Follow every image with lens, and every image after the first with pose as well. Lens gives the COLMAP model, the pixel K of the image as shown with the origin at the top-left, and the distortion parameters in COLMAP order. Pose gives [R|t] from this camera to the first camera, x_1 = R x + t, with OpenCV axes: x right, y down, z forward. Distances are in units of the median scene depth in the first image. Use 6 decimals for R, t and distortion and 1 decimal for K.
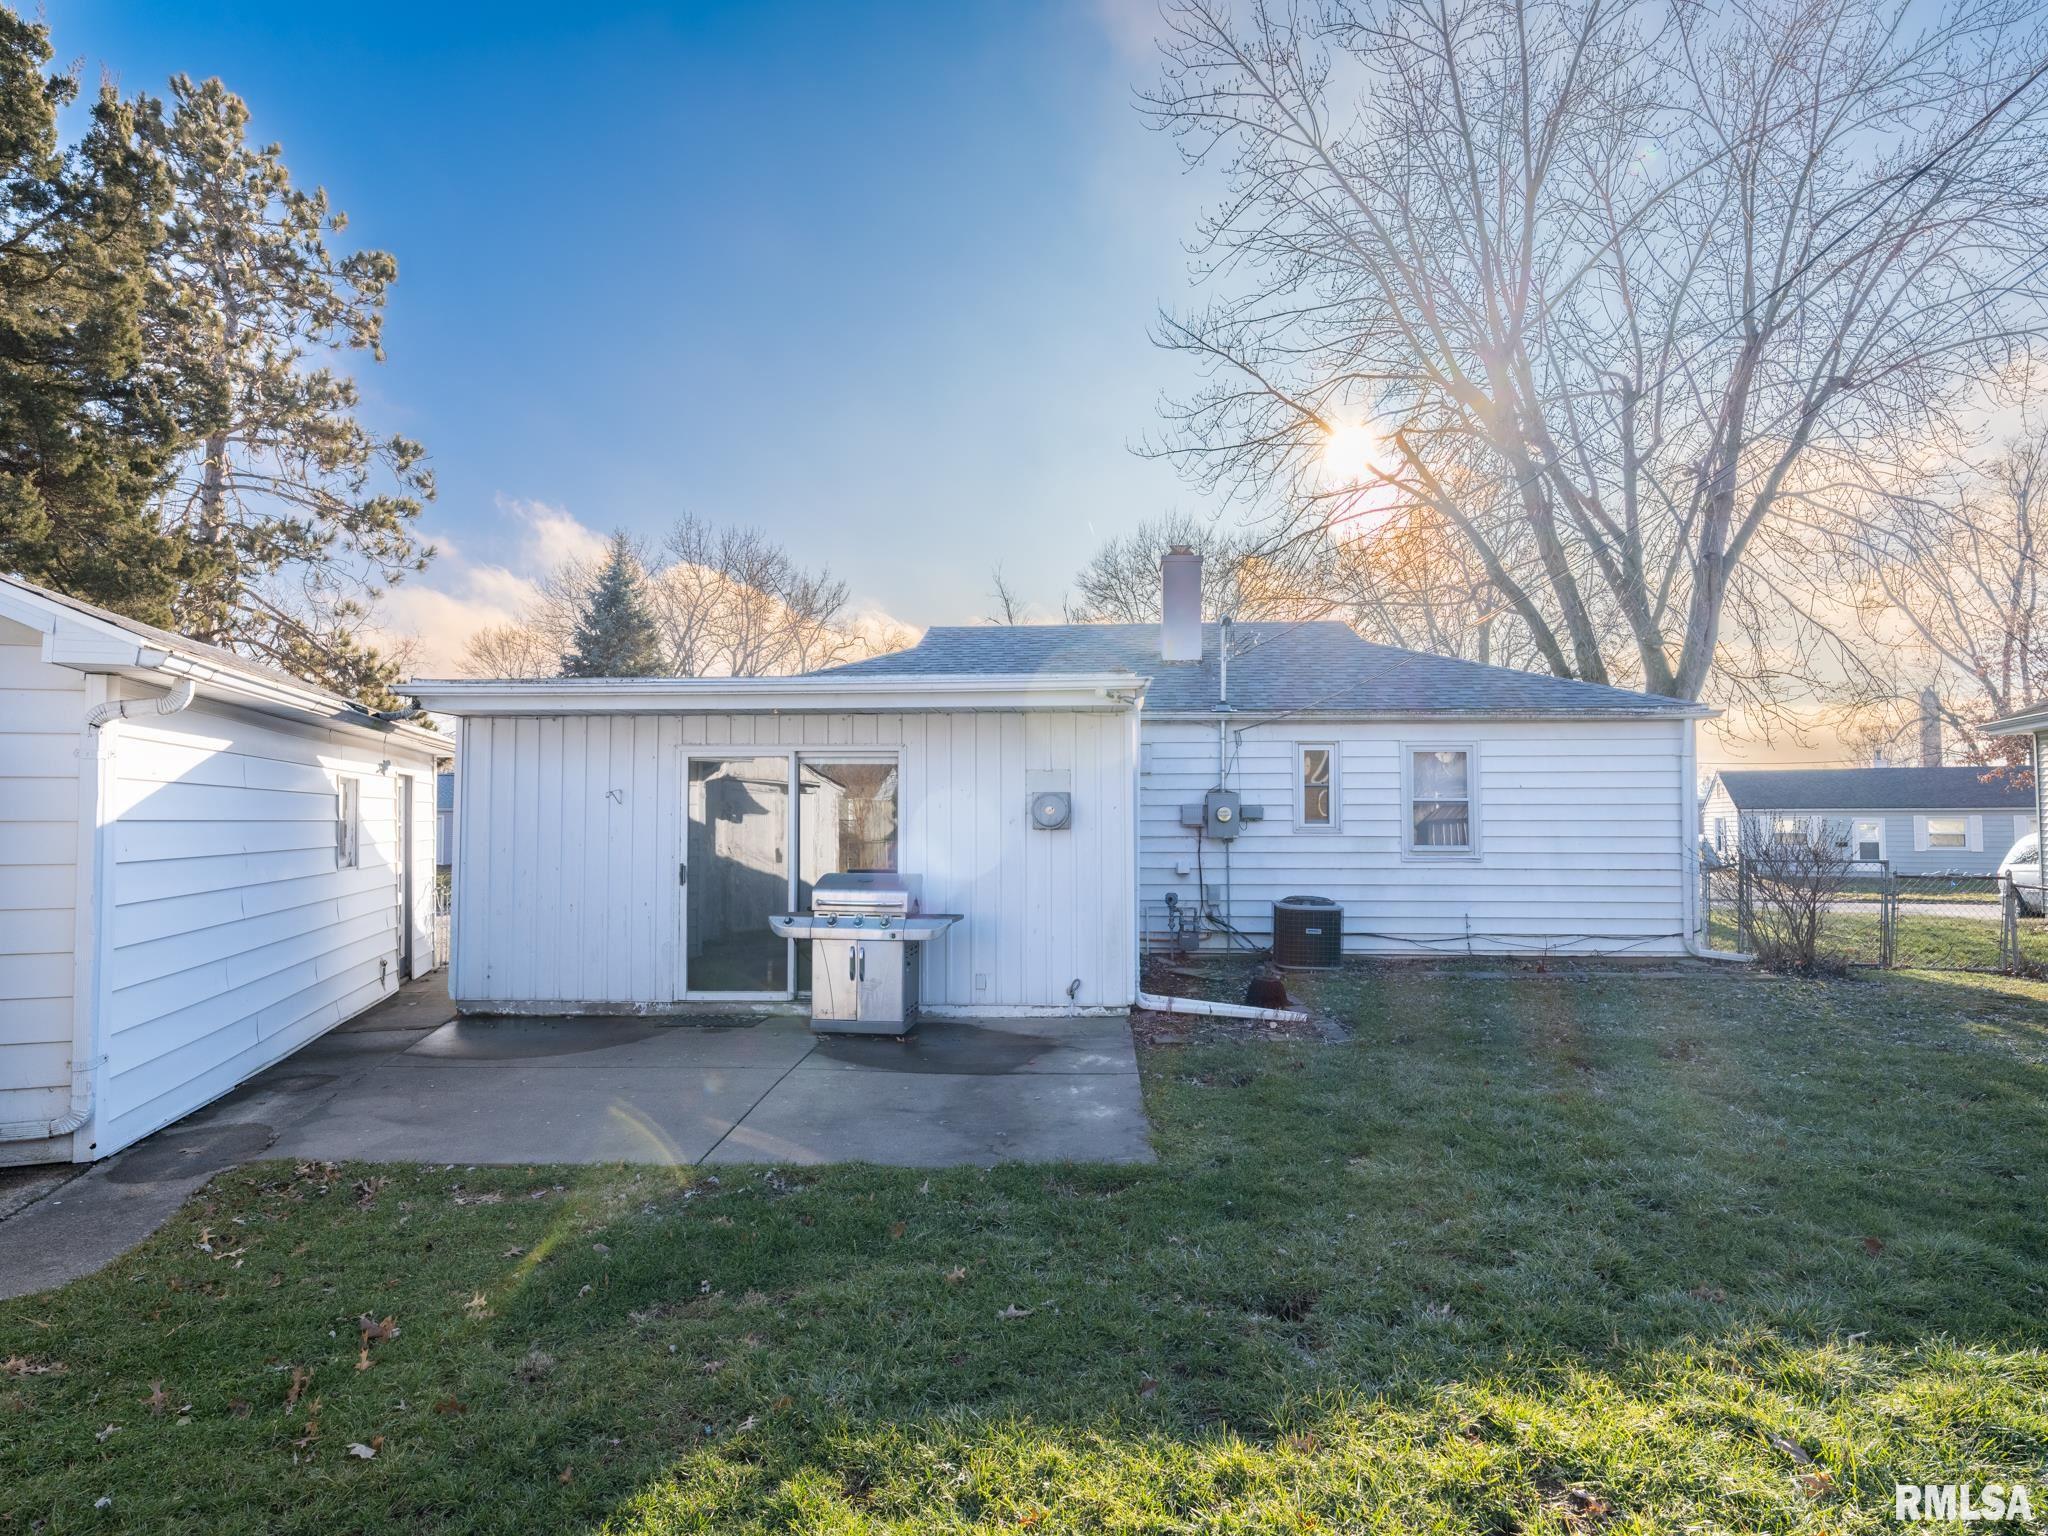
lens RADIAL K [[1095.3, 0, 1023.6], [0, 1095.3, 777.8], [0, 0, 1]] dist [0.006869, -0.006490]
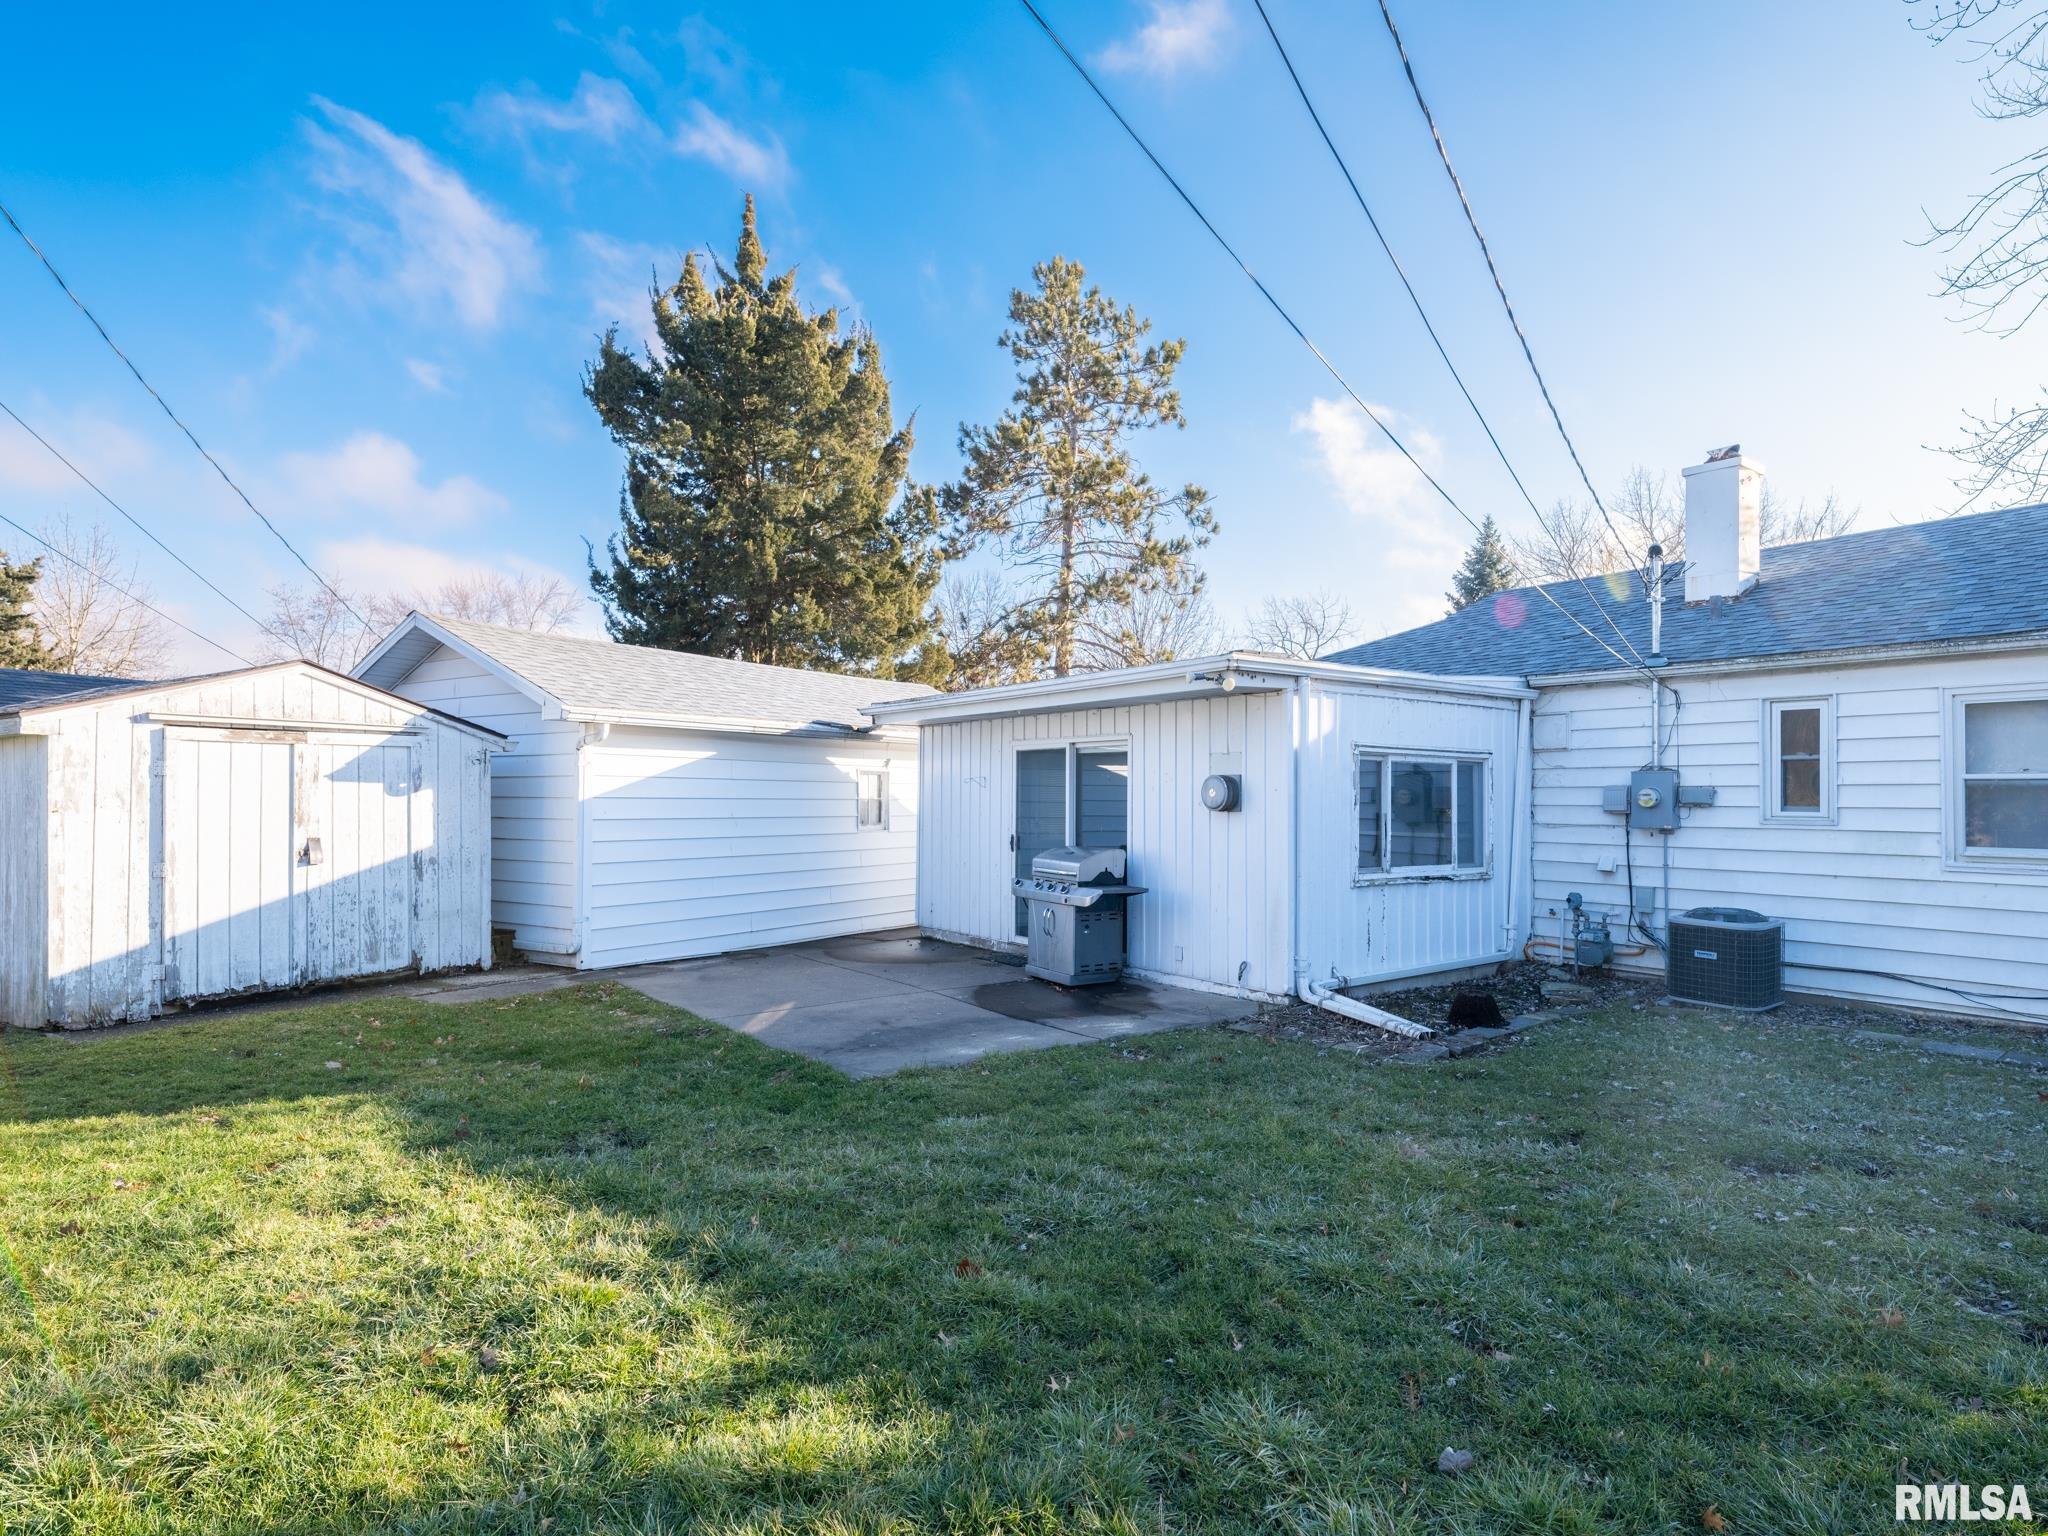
lens RADIAL K [[1095.3, 0, 1023.6], [0, 1095.3, 777.8], [0, 0, 1]] dist [0.006869, -0.006490]
pose [[0.637495, -0.009714, -0.770393, 0.504702], [0.022139, 0.999739, 0.005714, 0.004218], [0.770137, -0.020698, 0.637543, 0.152024]]
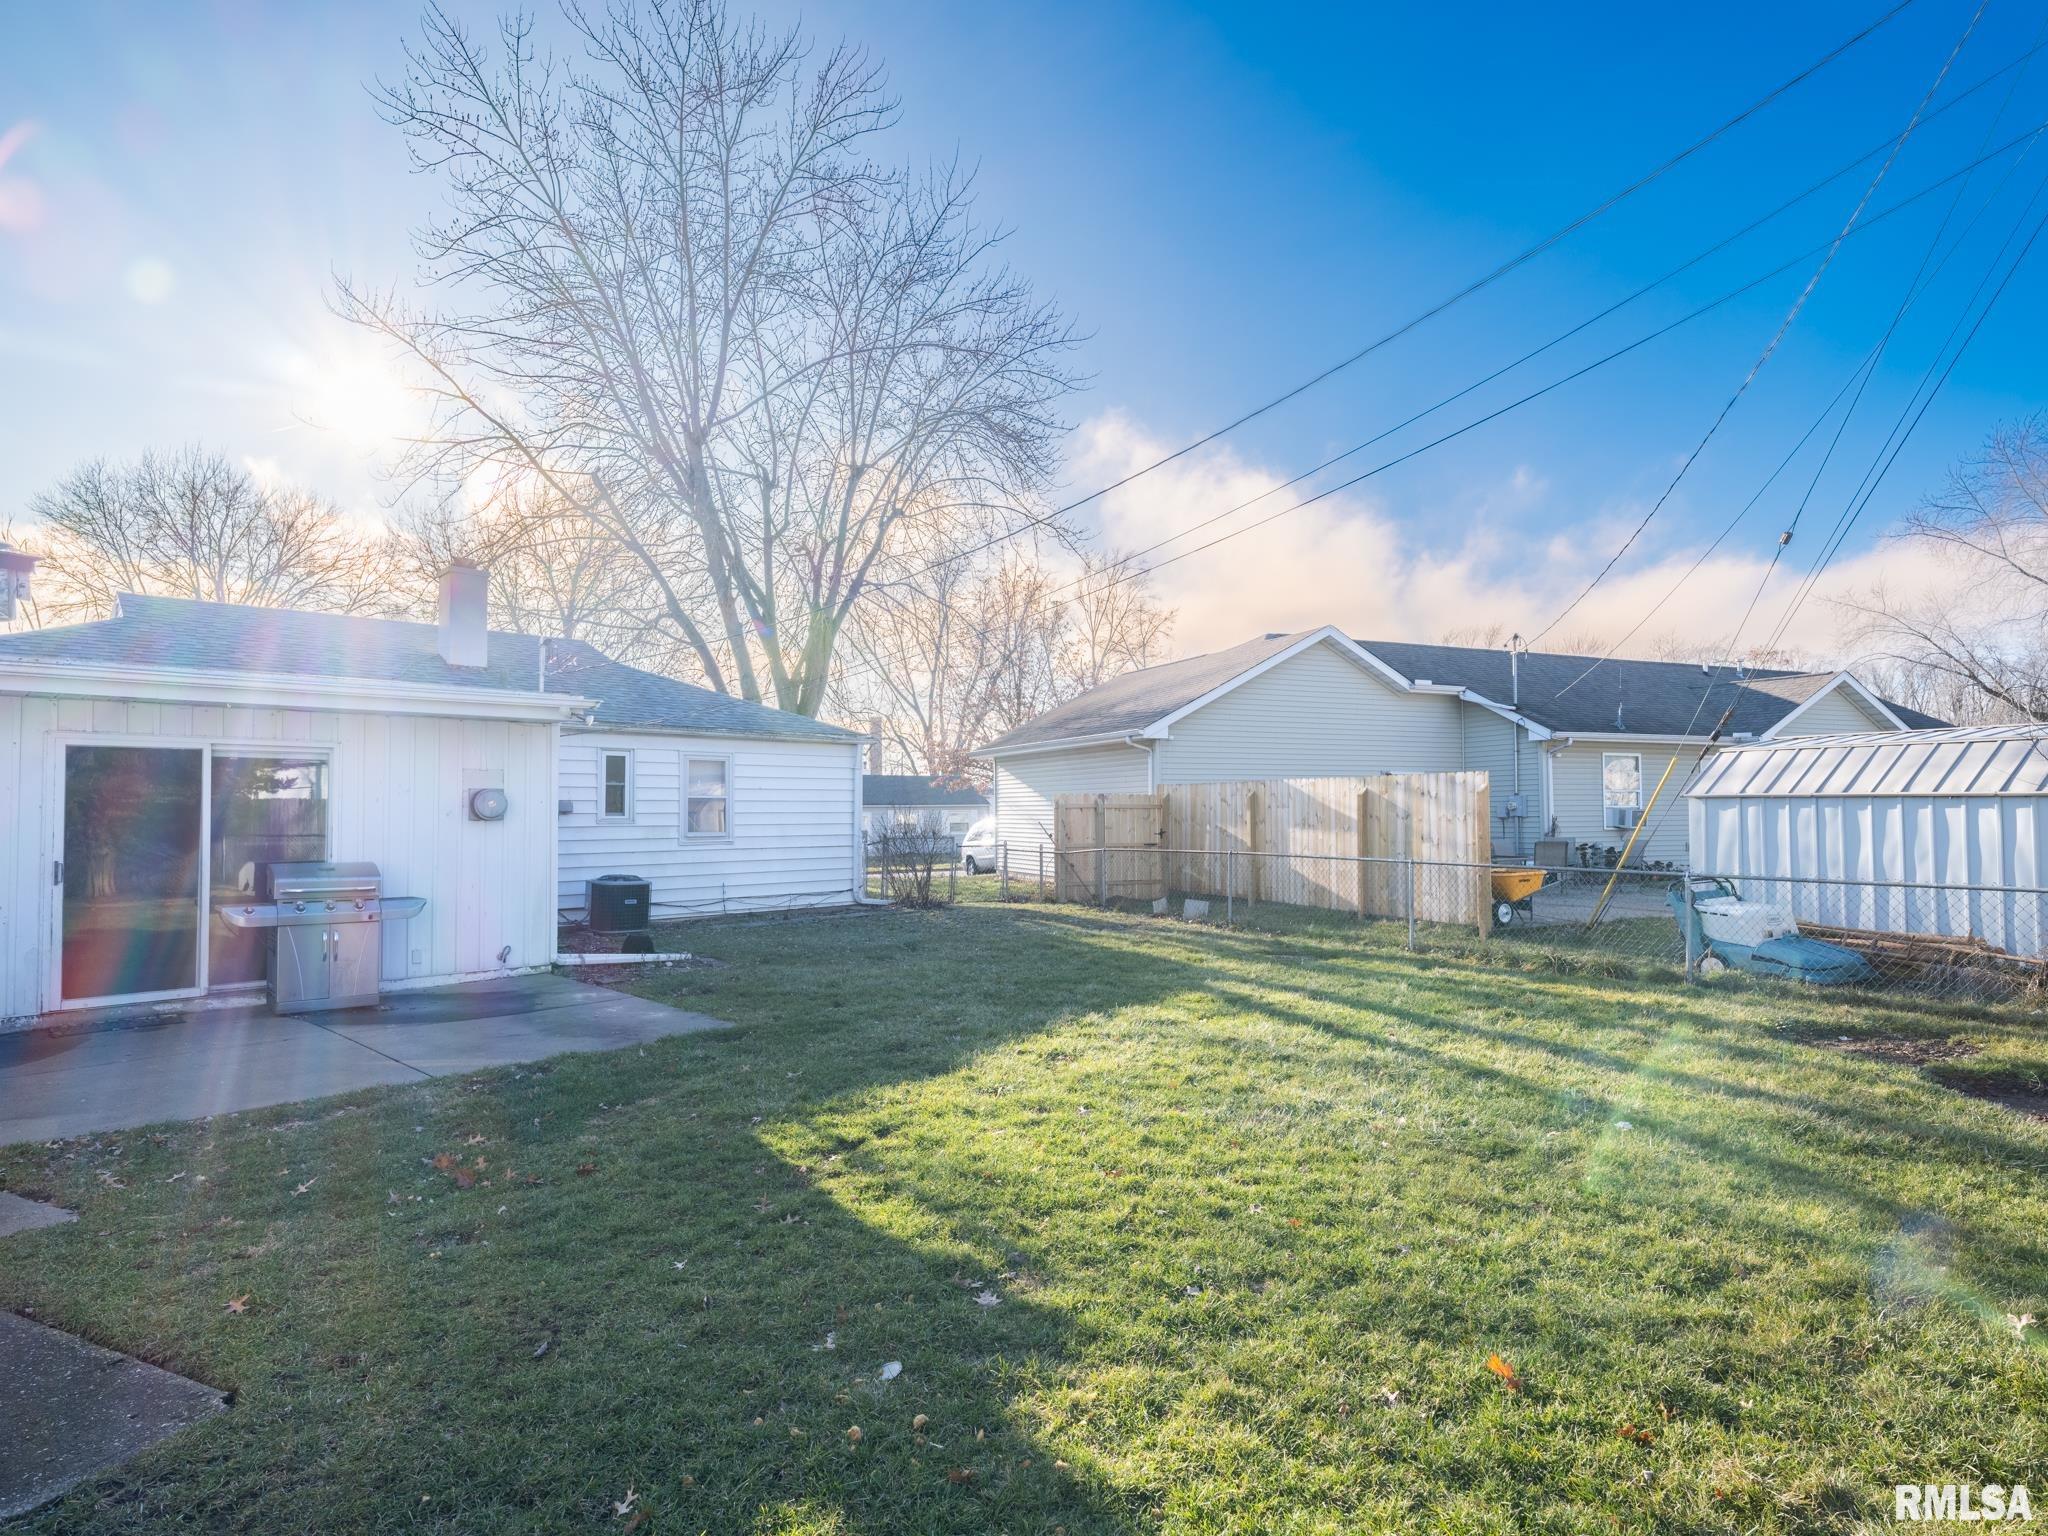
lens RADIAL K [[1095.3, 0, 1023.6], [0, 1095.3, 777.8], [0, 0, 1]] dist [0.006869, -0.006490]
pose [[0.670350, 0.020794, 0.741754, -0.337904], [-0.023455, 0.999702, -0.006828, -0.003147], [-0.741675, -0.012820, 0.670637, -0.157093]]
